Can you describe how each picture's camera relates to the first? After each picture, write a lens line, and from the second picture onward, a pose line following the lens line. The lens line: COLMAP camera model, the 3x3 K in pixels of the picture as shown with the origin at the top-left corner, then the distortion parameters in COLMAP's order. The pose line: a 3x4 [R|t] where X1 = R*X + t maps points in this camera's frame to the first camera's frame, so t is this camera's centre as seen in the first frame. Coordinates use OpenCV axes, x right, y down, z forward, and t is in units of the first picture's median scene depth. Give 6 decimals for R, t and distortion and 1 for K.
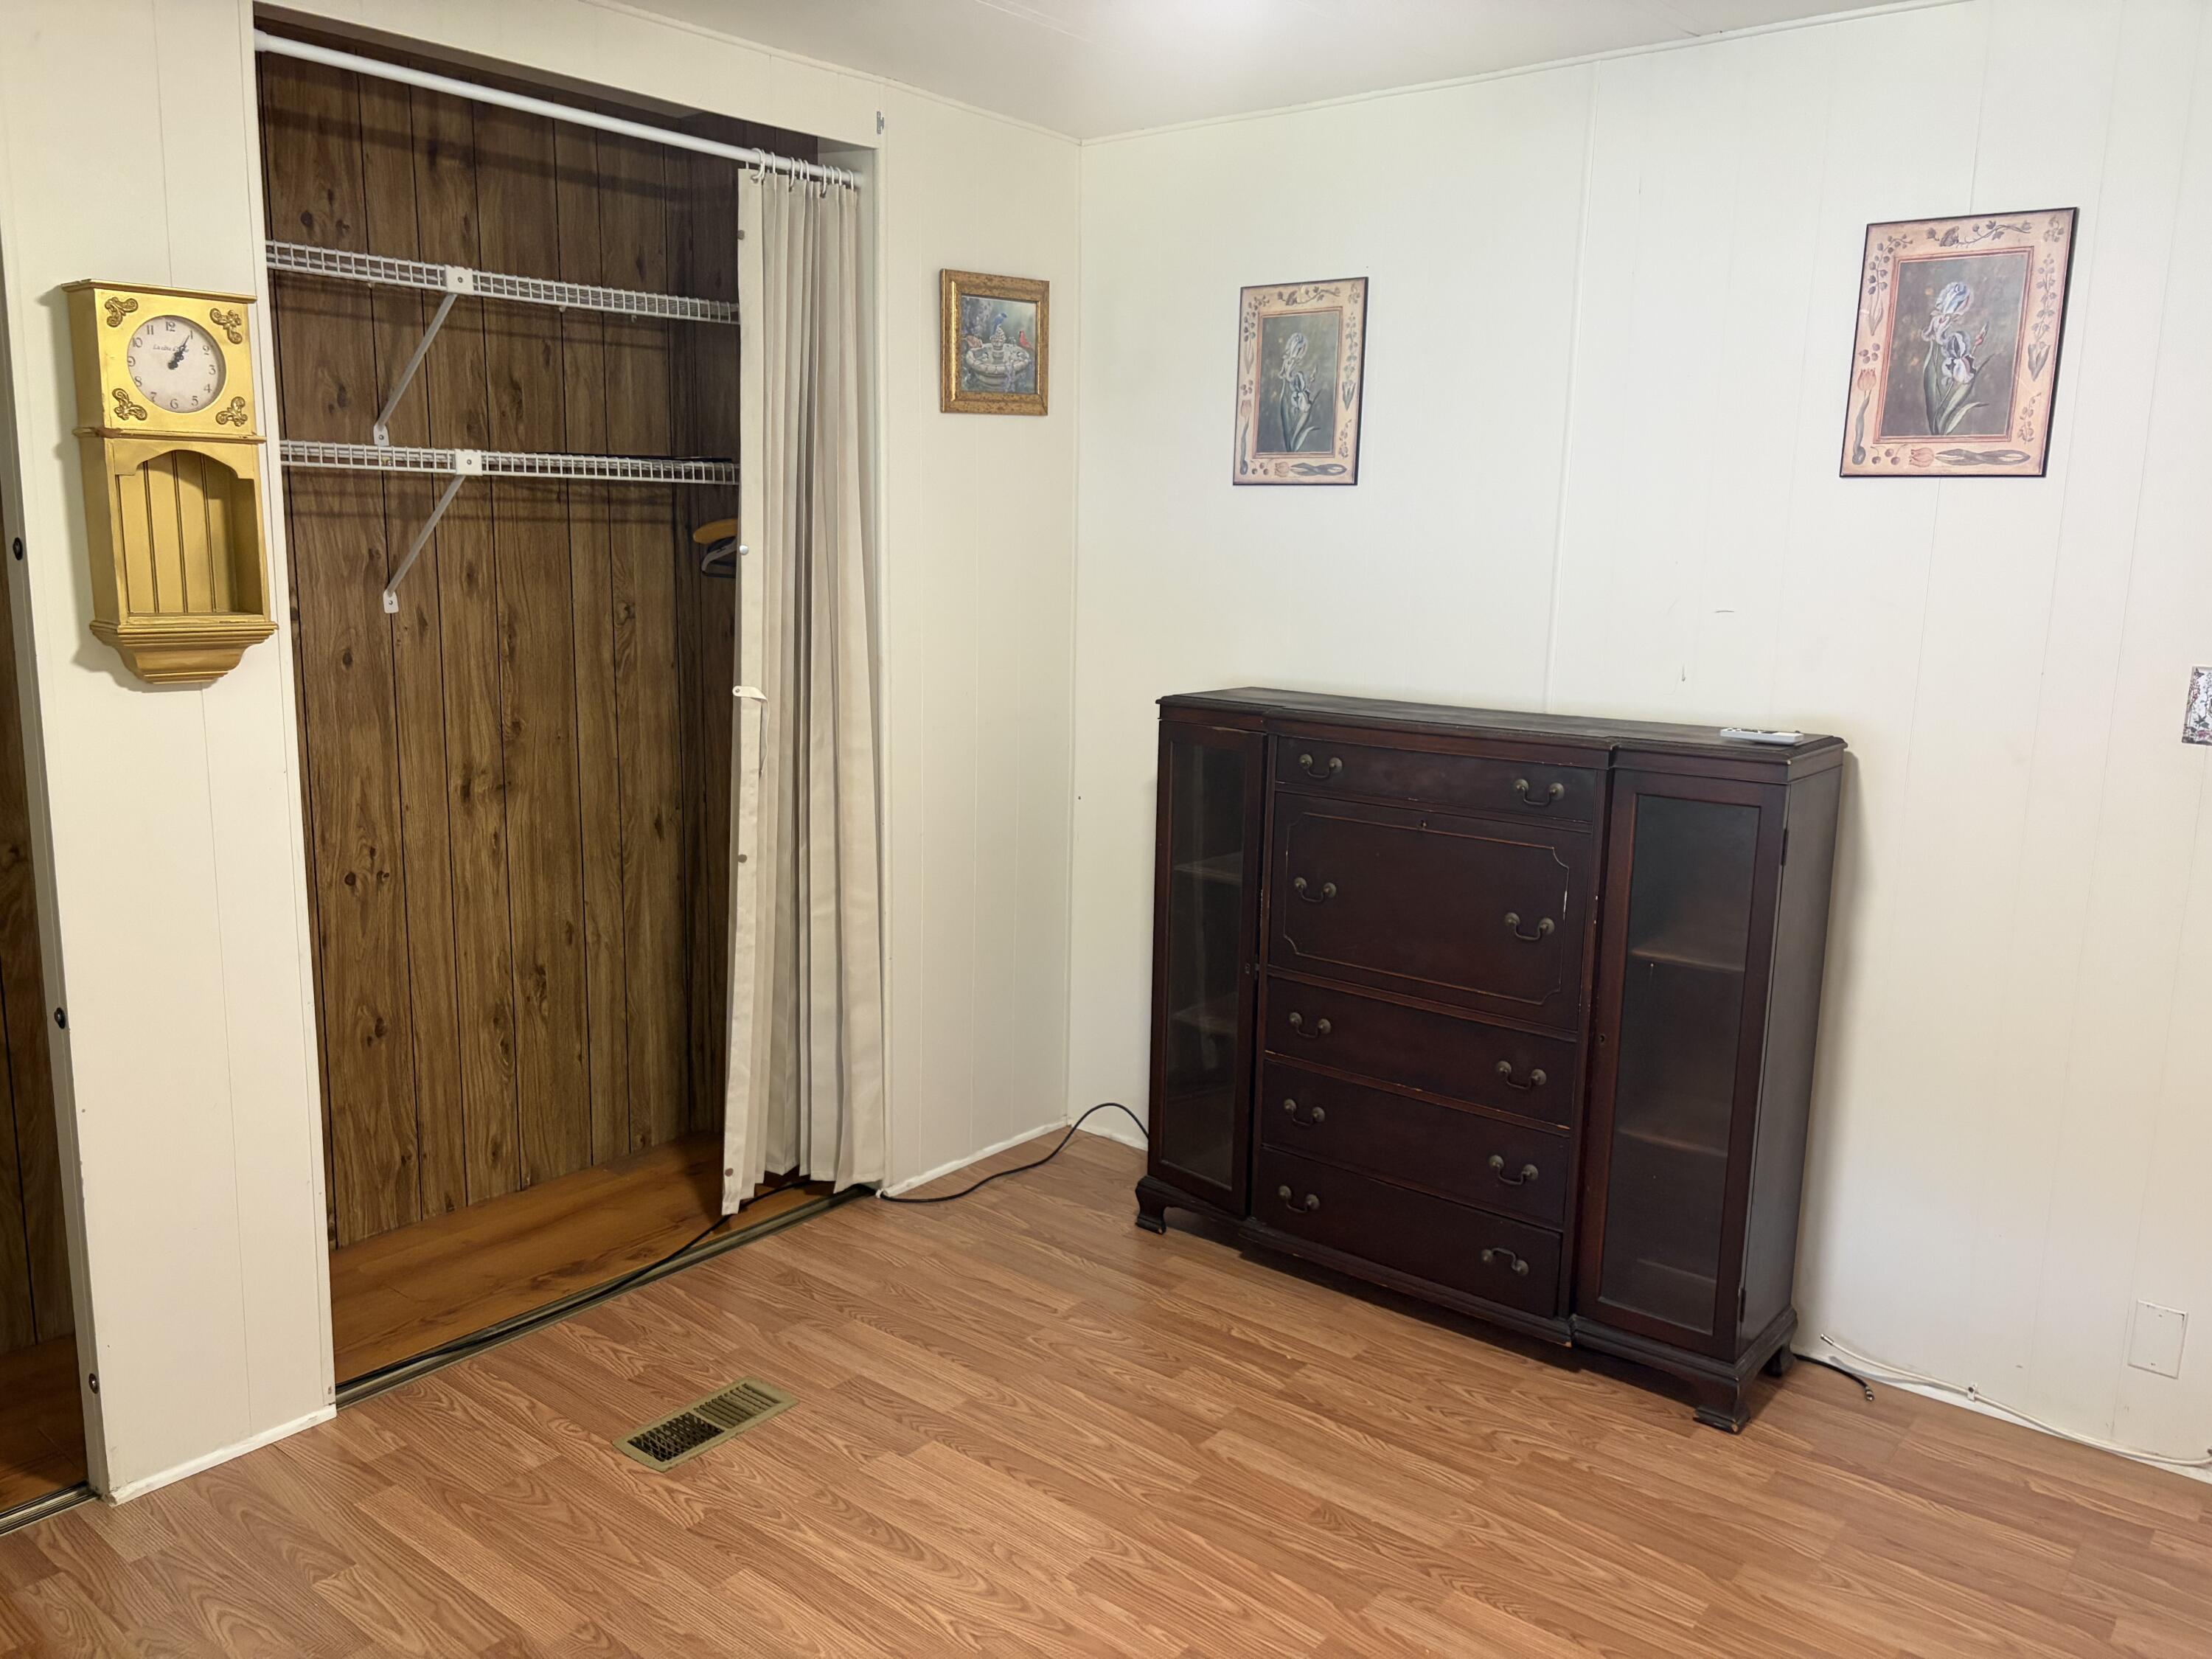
lens RADIAL K [[1672.6, 0, 1094.2], [0, 1672.6, 825.9], [0, 0, 1]] dist [0.014941, -0.003264]
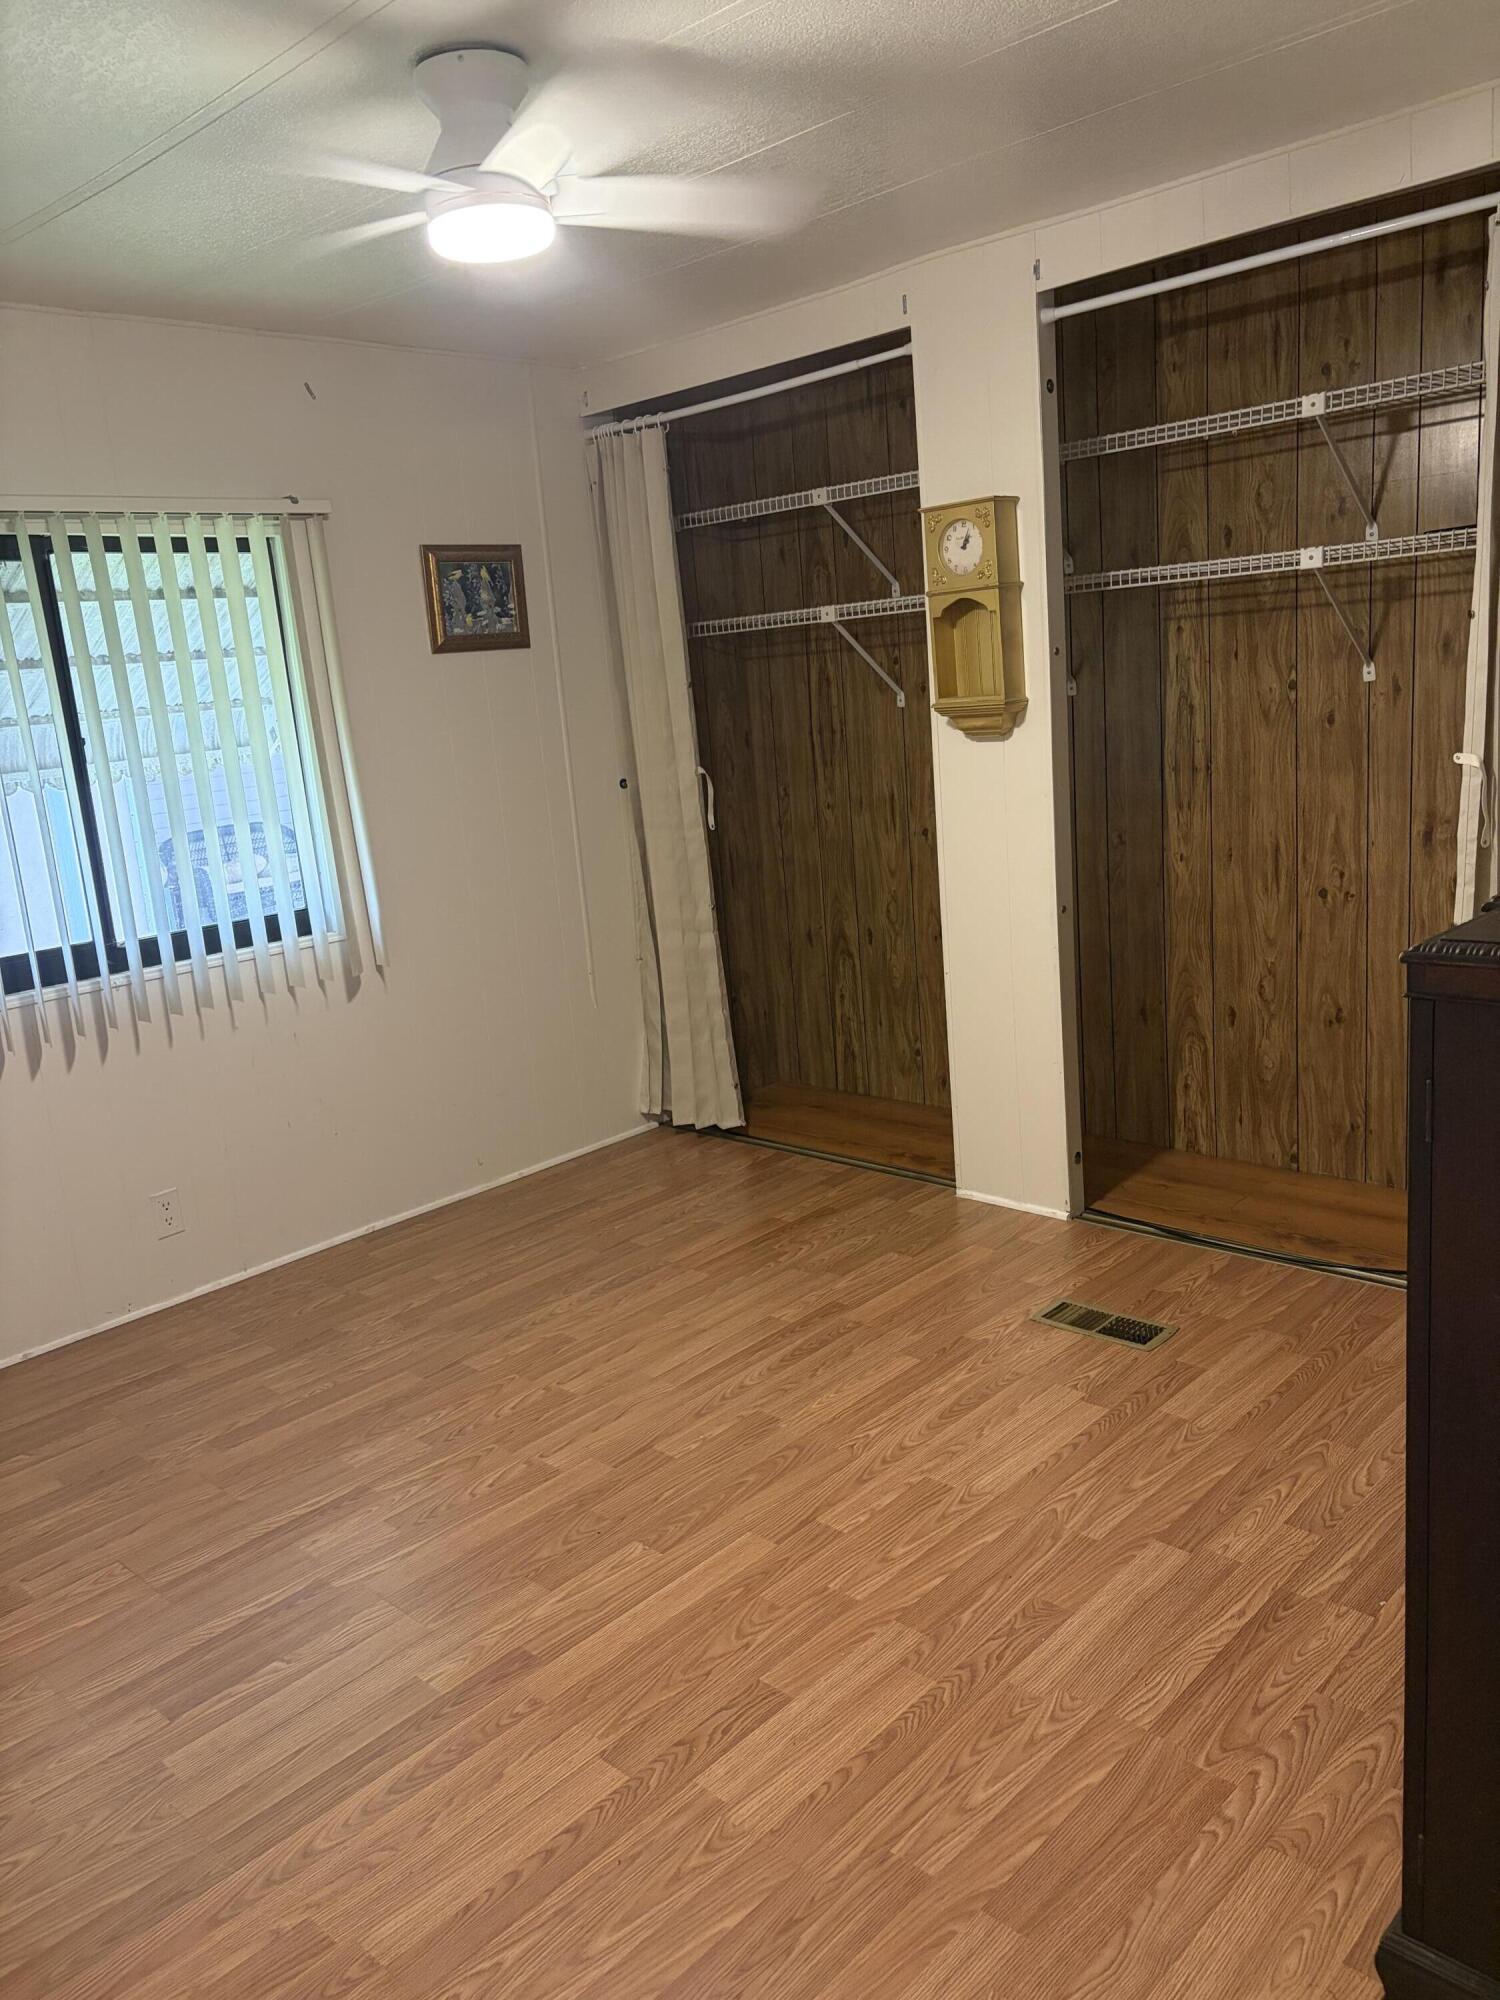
lens RADIAL K [[1512.3, 0, 750.0], [0, 1512.3, 1000.0], [0, 0, 1]] dist [0.014941, -0.003264]
pose [[-0.076574, 0.199298, -0.976942, 0.745479], [-0.095519, 0.973846, 0.206154, -0.086760], [0.992478, 0.109103, -0.055535, 0.648536]]
